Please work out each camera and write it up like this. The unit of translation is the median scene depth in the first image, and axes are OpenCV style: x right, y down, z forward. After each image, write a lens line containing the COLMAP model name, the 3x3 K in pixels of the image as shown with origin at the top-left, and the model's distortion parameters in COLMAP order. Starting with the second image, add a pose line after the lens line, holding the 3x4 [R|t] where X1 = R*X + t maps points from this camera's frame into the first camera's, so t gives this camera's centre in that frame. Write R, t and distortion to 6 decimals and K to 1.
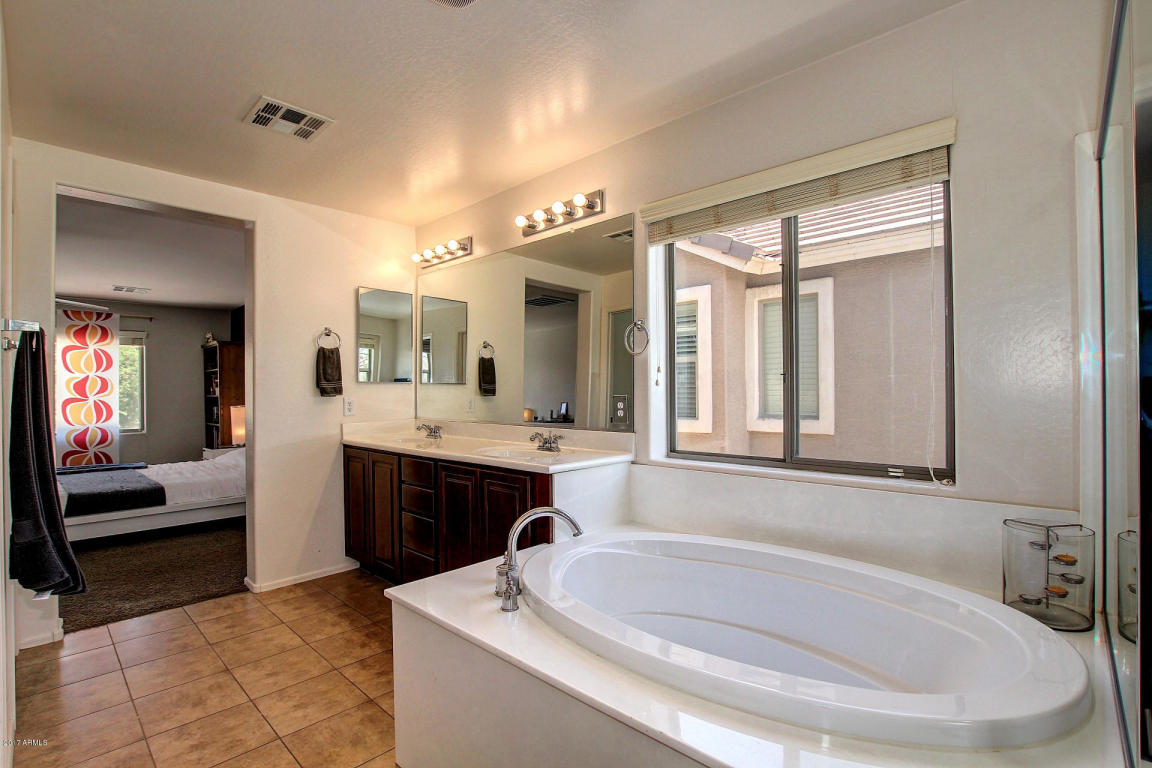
lens RADIAL K [[530.5, 0, 573.1], [0, 530.5, 391.4], [0, 0, 1]] dist [-0.015389, 0.000661]
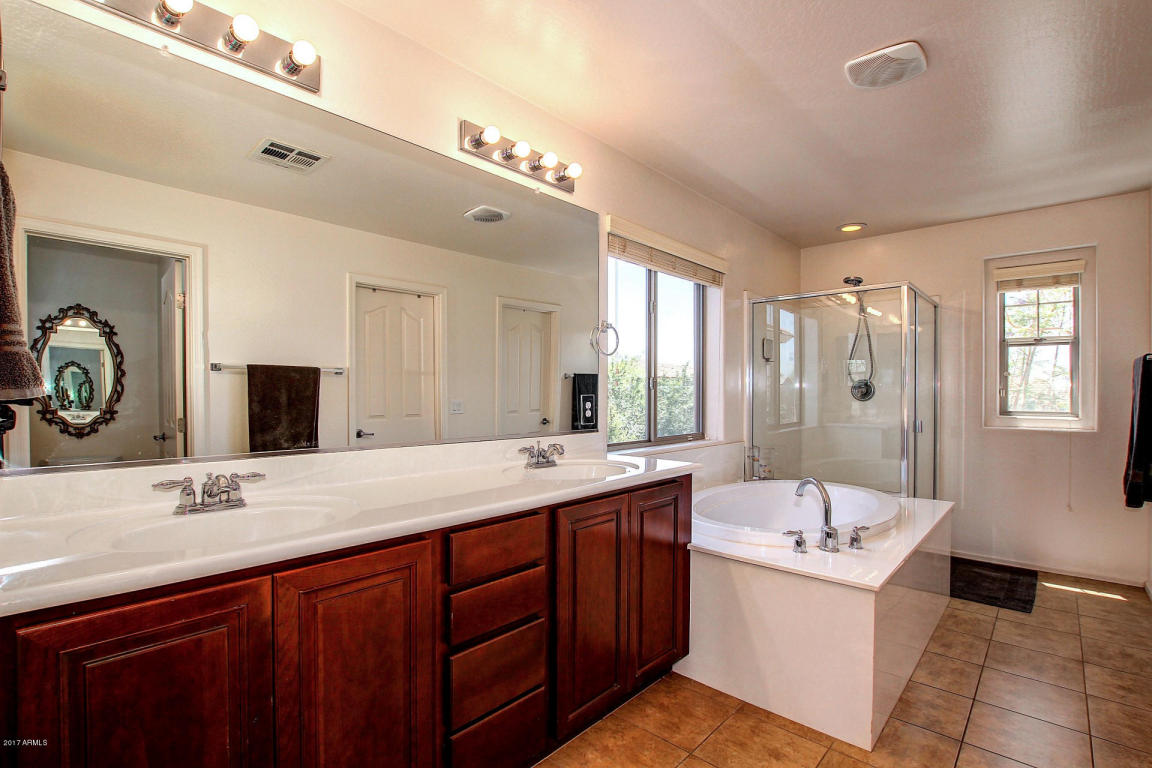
lens RADIAL K [[530.5, 0, 574.0], [0, 530.5, 388.8], [0, 0, 1]] dist [-0.015389, 0.000661]
pose [[-0.020018, 0.021345, 0.999572, -0.866789], [0.006972, 0.999751, -0.021209, 0.016468], [-0.999775, 0.006544, -0.020162, 1.044973]]
